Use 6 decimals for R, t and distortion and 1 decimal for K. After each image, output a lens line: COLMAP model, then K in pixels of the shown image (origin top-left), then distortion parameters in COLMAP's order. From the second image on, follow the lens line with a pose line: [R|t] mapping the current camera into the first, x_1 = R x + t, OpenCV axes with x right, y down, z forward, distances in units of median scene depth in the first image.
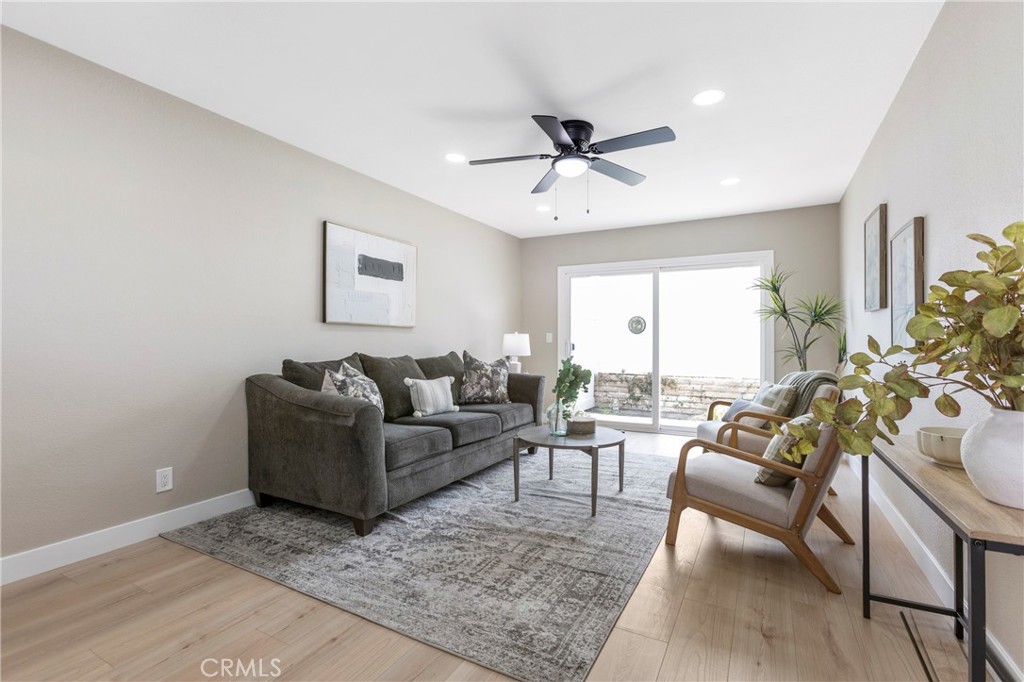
lens RADIAL K [[464.2, 0, 512.0], [0, 464.2, 339.6], [0, 0, 1]] dist [-0.000329, 0.002845]
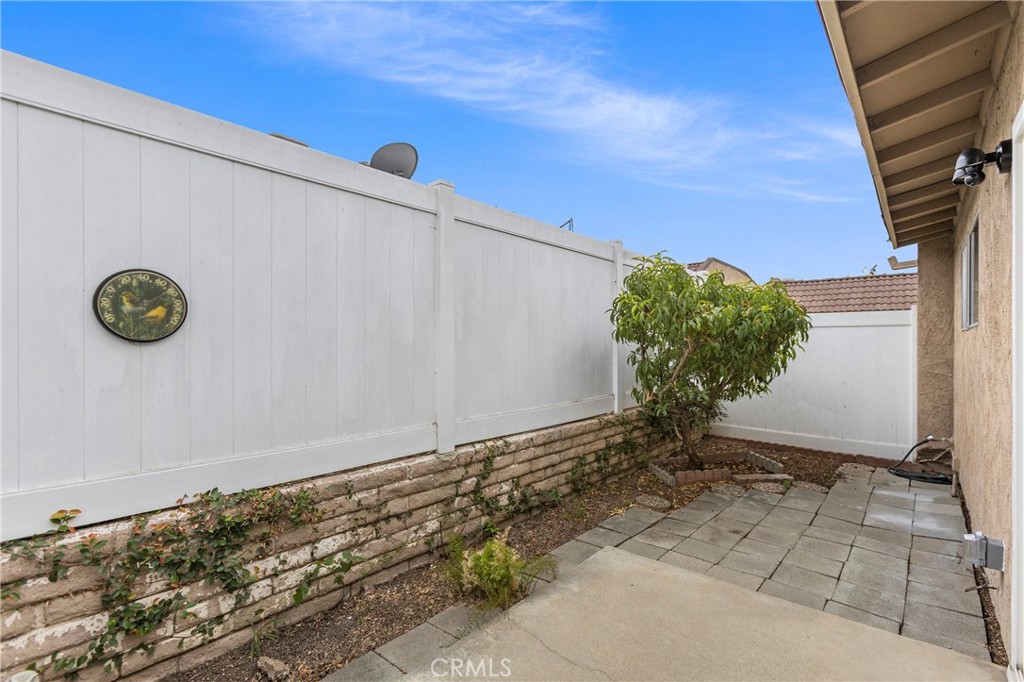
lens RADIAL K [[464.2, 0, 521.3], [0, 464.2, 344.9], [0, 0, 1]] dist [-0.000329, 0.002845]
pose [[0.199457, -0.000395, 0.979906, 0.165111], [-0.000911, 0.999999, 0.000588, -0.025457], [-0.979906, -0.001010, 0.199457, 1.695736]]
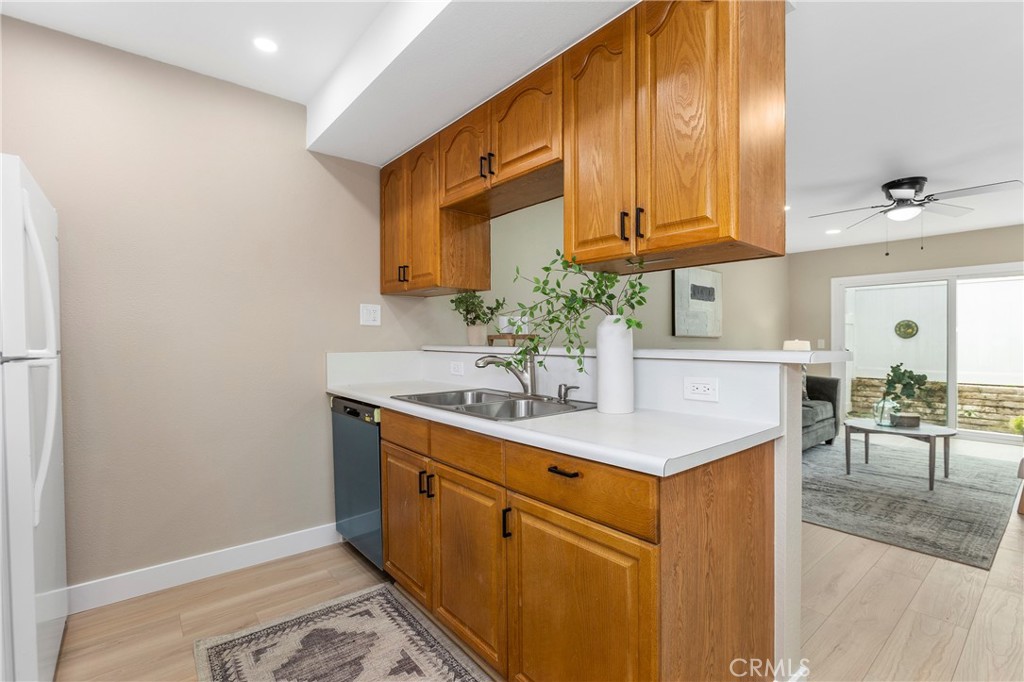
lens RADIAL K [[464.2, 0, 512.9], [0, 464.2, 341.6], [0, 0, 1]] dist [-0.000329, 0.002845]
pose [[0.931402, 0.000483, -0.363992, -0.312398], [0.001255, 0.999989, 0.004536, -0.023395], [0.363990, -0.004681, 0.931391, -0.434930]]
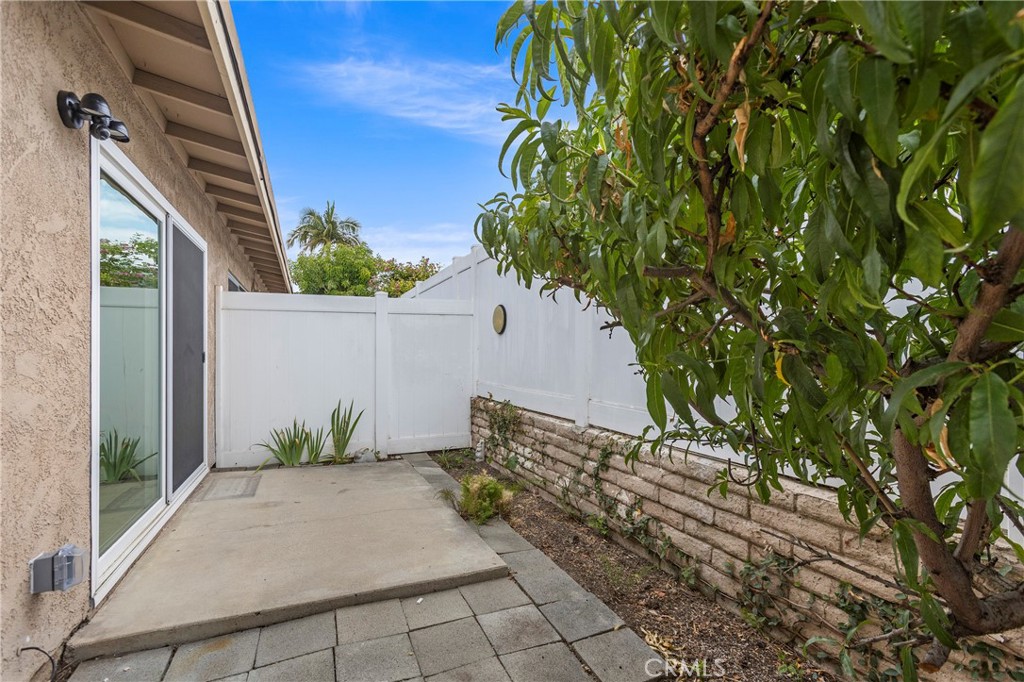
lens RADIAL K [[464.2, 0, 510.9], [0, 464.2, 345.6], [0, 0, 1]] dist [-0.000329, 0.002845]
pose [[0.799155, -0.011831, -0.601008, 1.421916], [0.001352, 0.999839, -0.017885, 0.025866], [0.601123, 0.013480, 0.799043, 1.167134]]
